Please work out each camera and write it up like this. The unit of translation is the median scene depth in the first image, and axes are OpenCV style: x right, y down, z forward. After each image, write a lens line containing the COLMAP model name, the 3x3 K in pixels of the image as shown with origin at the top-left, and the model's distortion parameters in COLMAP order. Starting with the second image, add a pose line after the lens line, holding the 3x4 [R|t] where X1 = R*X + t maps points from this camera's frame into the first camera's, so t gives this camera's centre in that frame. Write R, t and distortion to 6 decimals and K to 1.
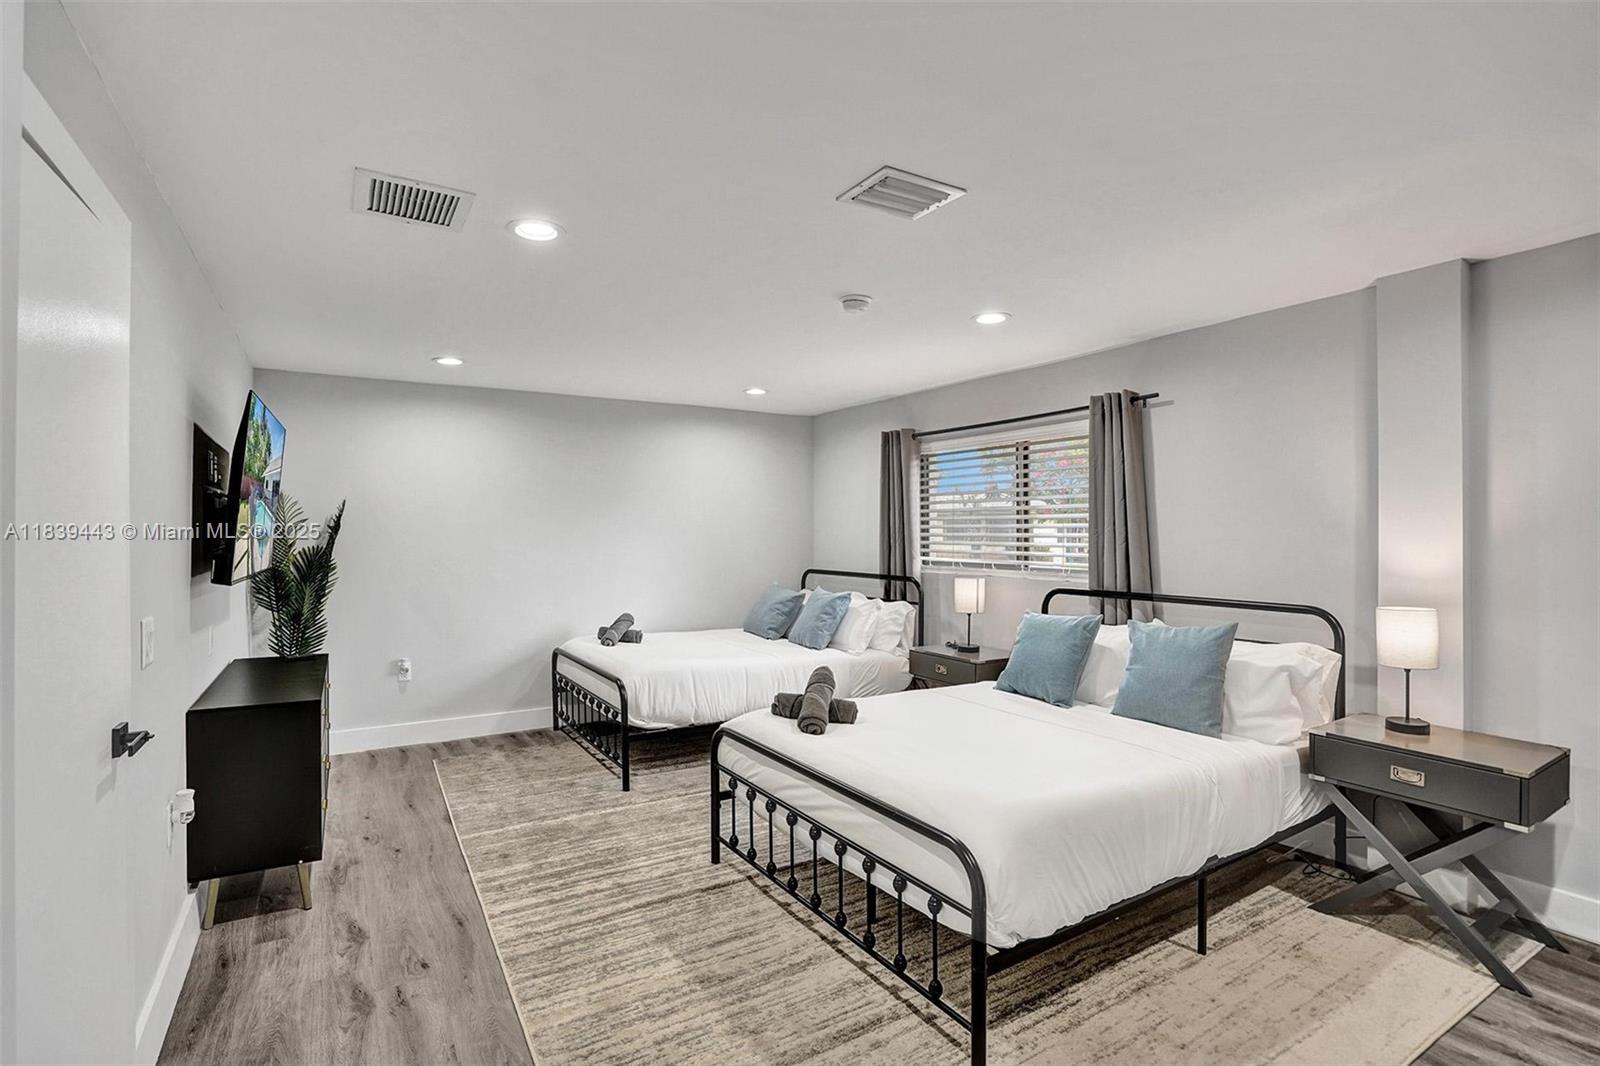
lens RADIAL K [[756.1, 0, 802.2], [0, 756.1, 532.6], [0, 0, 1]] dist [-0.004592, 0.001925]
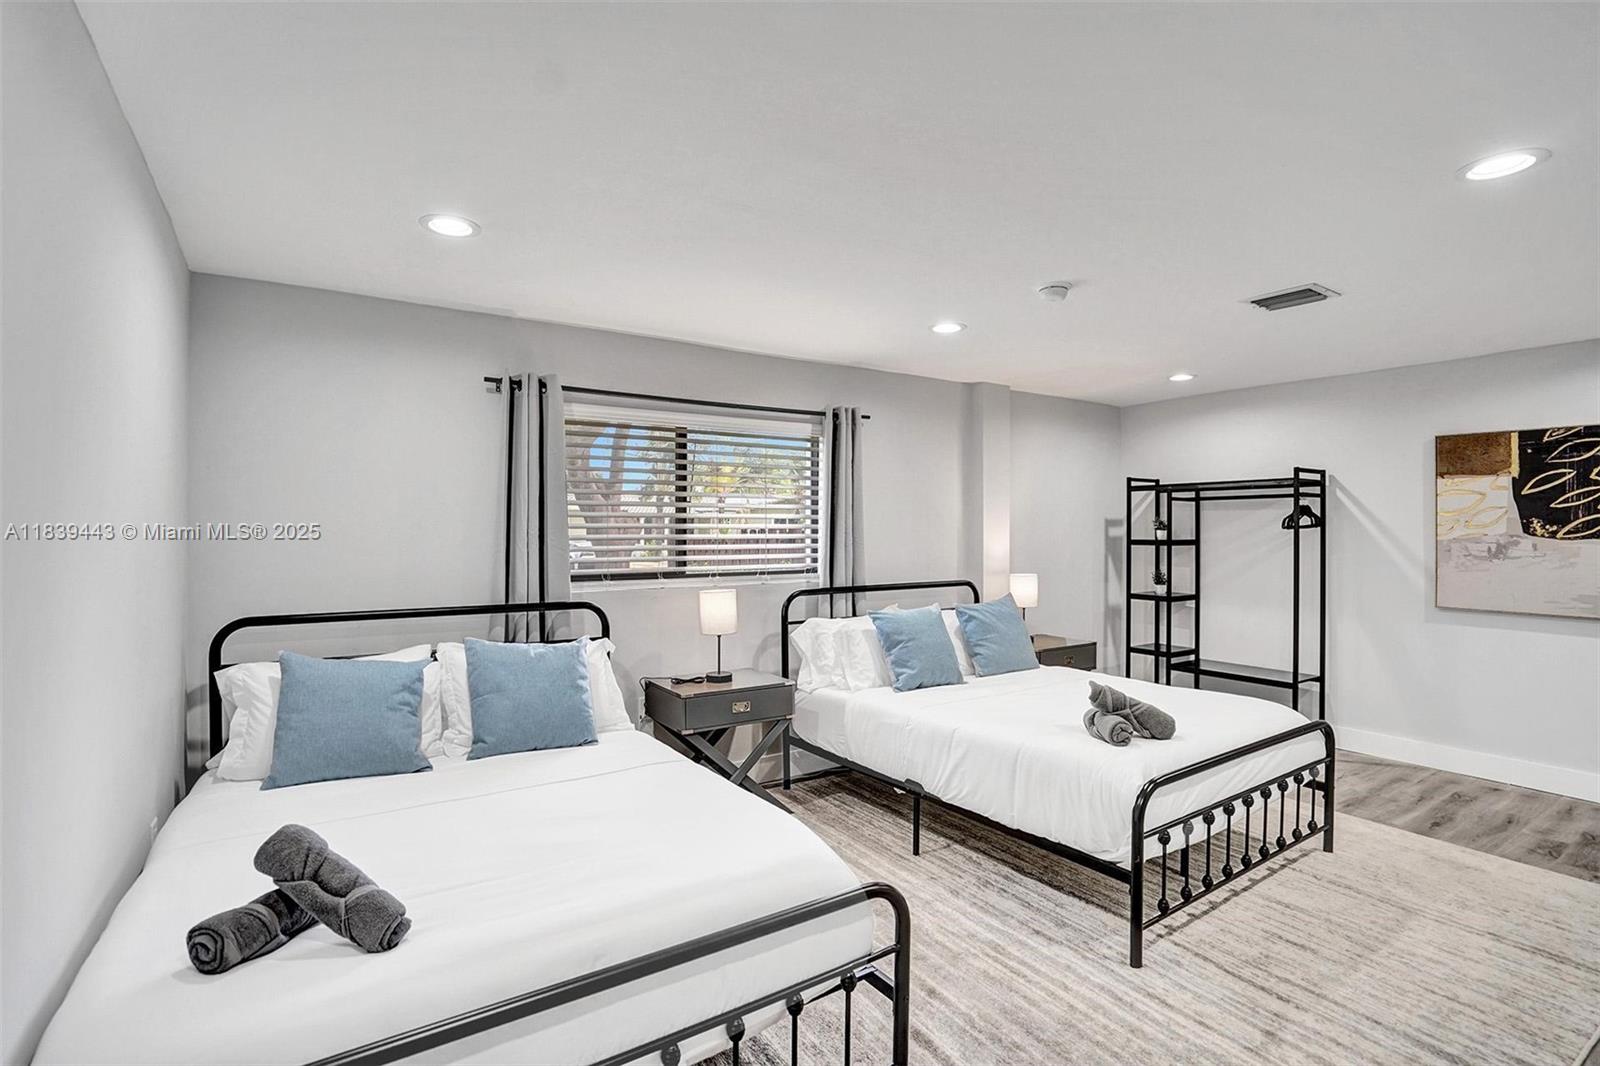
lens RADIAL K [[756.1, 0, 810.0], [0, 756.1, 537.1], [0, 0, 1]] dist [-0.004592, 0.001925]
pose [[-0.036393, -0.001004, 0.999337, -0.583913], [0.002769, 0.999996, 0.001105, 0.003297], [-0.999334, 0.002807, -0.036390, 0.916320]]
